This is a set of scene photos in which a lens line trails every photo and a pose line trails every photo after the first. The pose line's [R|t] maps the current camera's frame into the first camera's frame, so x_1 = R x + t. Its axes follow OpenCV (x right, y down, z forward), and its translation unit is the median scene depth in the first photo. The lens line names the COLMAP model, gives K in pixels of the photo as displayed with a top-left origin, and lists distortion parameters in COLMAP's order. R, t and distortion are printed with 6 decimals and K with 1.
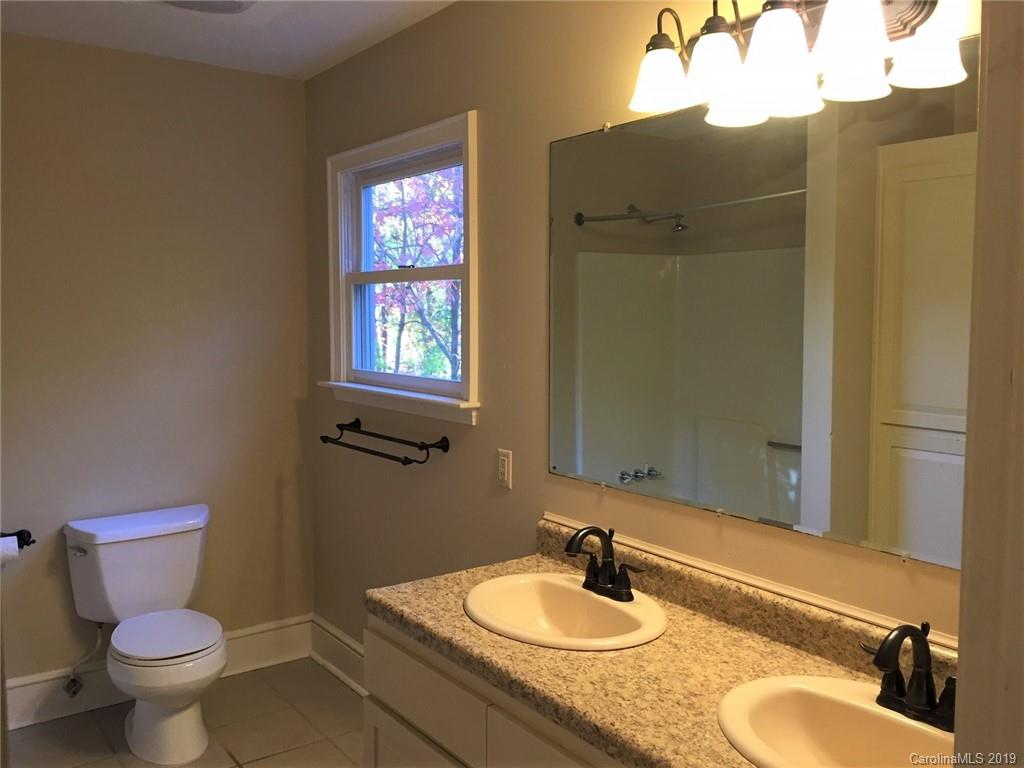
lens RADIAL K [[881.9, 0, 512.6], [0, 881.9, 382.9], [0, 0, 1]] dist [0.080898, -0.059806]
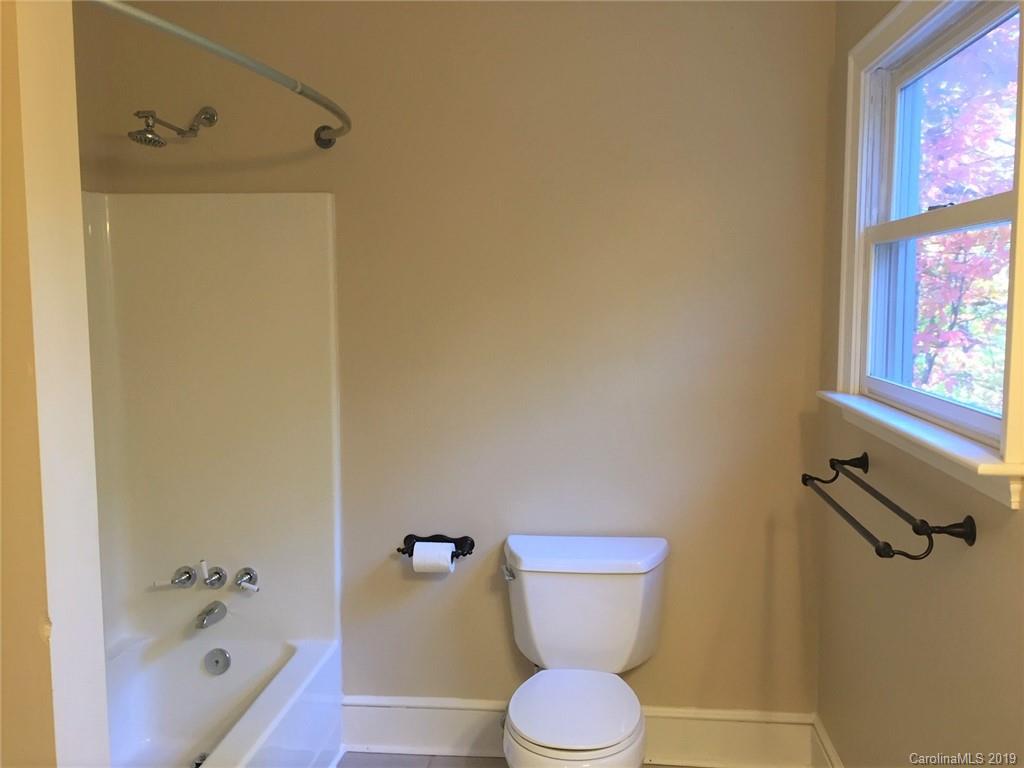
lens RADIAL K [[881.9, 0, 510.2], [0, 881.9, 381.9], [0, 0, 1]] dist [0.080898, -0.059806]
pose [[0.743423, 0.059177, -0.666199, 0.063961], [-0.046892, 0.998239, 0.036344, -0.023647], [0.667176, 0.004220, 0.744888, 0.350606]]
